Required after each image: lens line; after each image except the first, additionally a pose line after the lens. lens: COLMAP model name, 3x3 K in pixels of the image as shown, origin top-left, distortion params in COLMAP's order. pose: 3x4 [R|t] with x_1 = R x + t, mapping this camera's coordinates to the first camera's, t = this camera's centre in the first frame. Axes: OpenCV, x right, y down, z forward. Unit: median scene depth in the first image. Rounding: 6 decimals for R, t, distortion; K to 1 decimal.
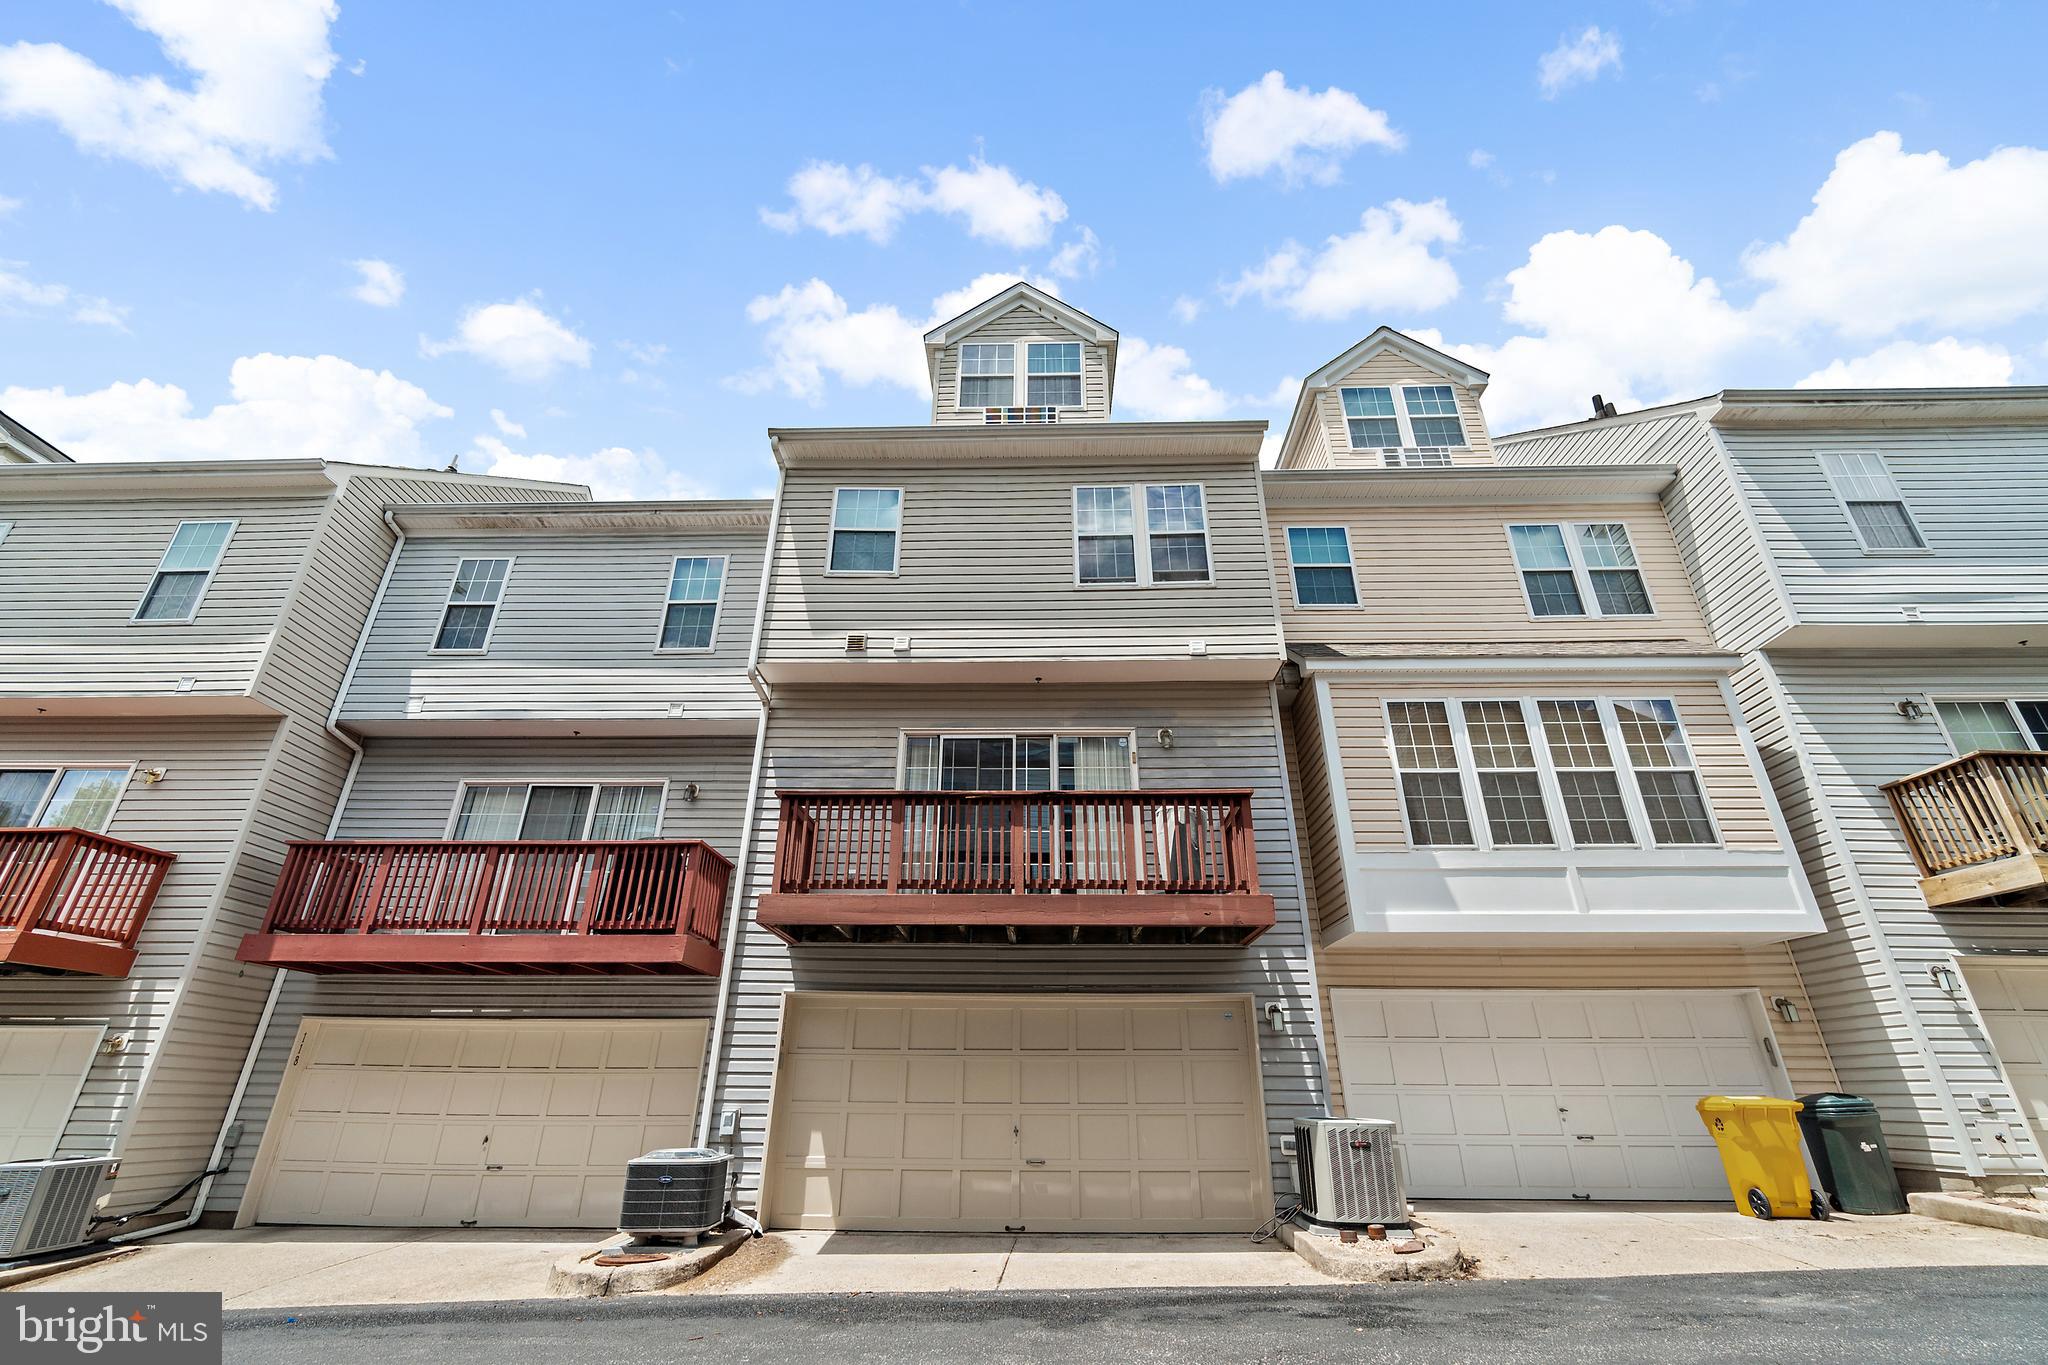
lens RADIAL K [[875.6, 0, 1013.0], [0, 875.6, 688.8], [0, 0, 1]] dist [-0.008205, 0.000014]
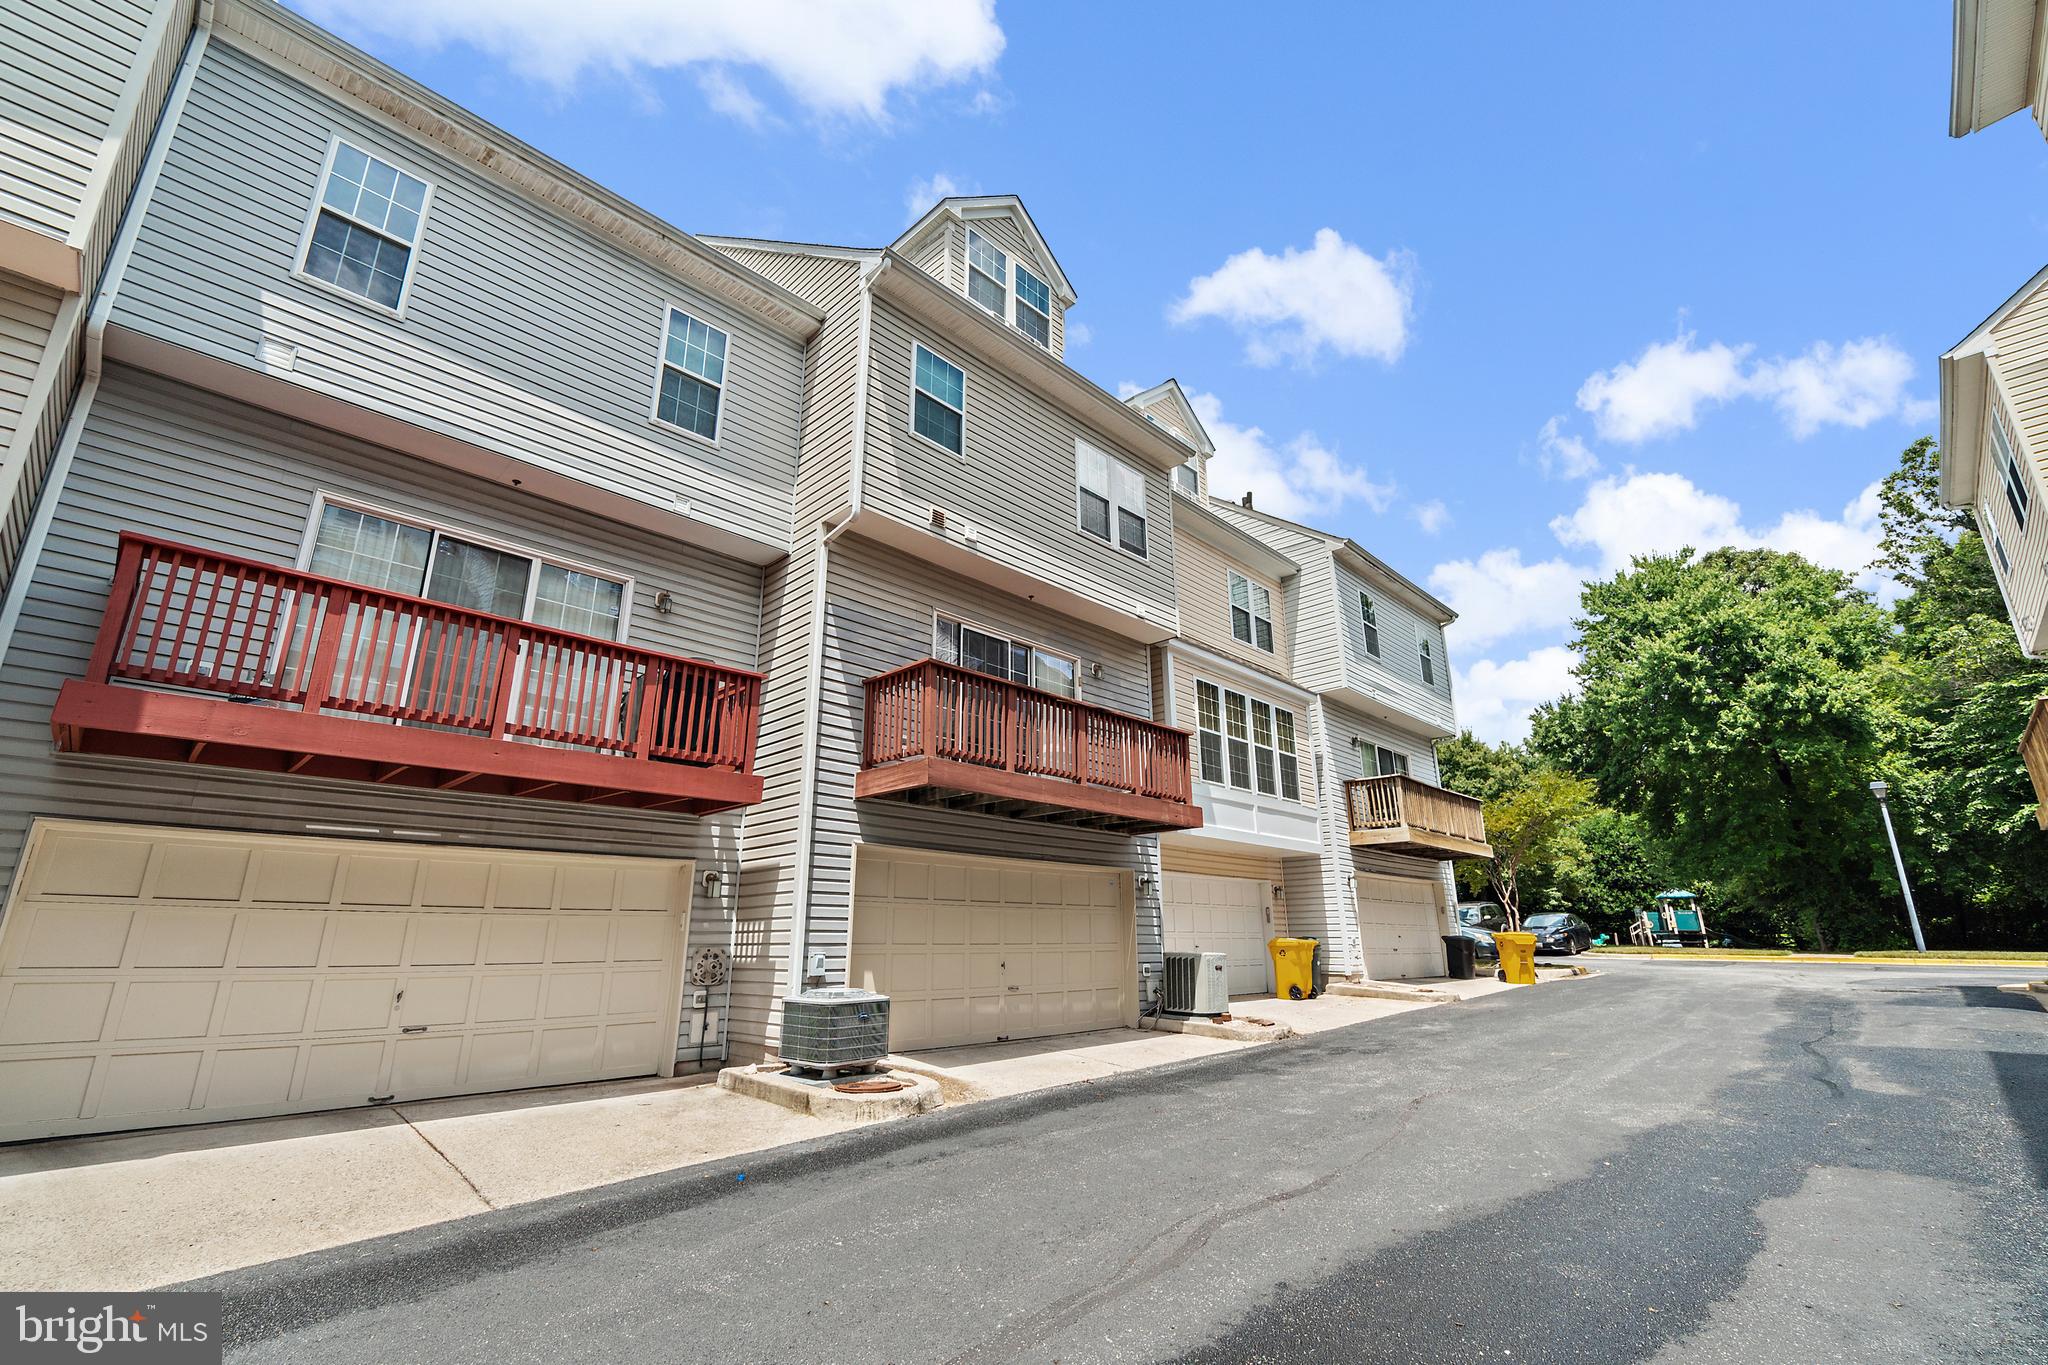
lens RADIAL K [[875.6, 0, 1013.0], [0, 875.6, 688.8], [0, 0, 1]] dist [-0.008205, 0.000014]
pose [[0.692666, 0.195944, 0.694133, -0.783283], [-0.300536, 0.953273, 0.030805, 0.078139], [-0.655662, -0.229950, 0.719187, 0.165013]]
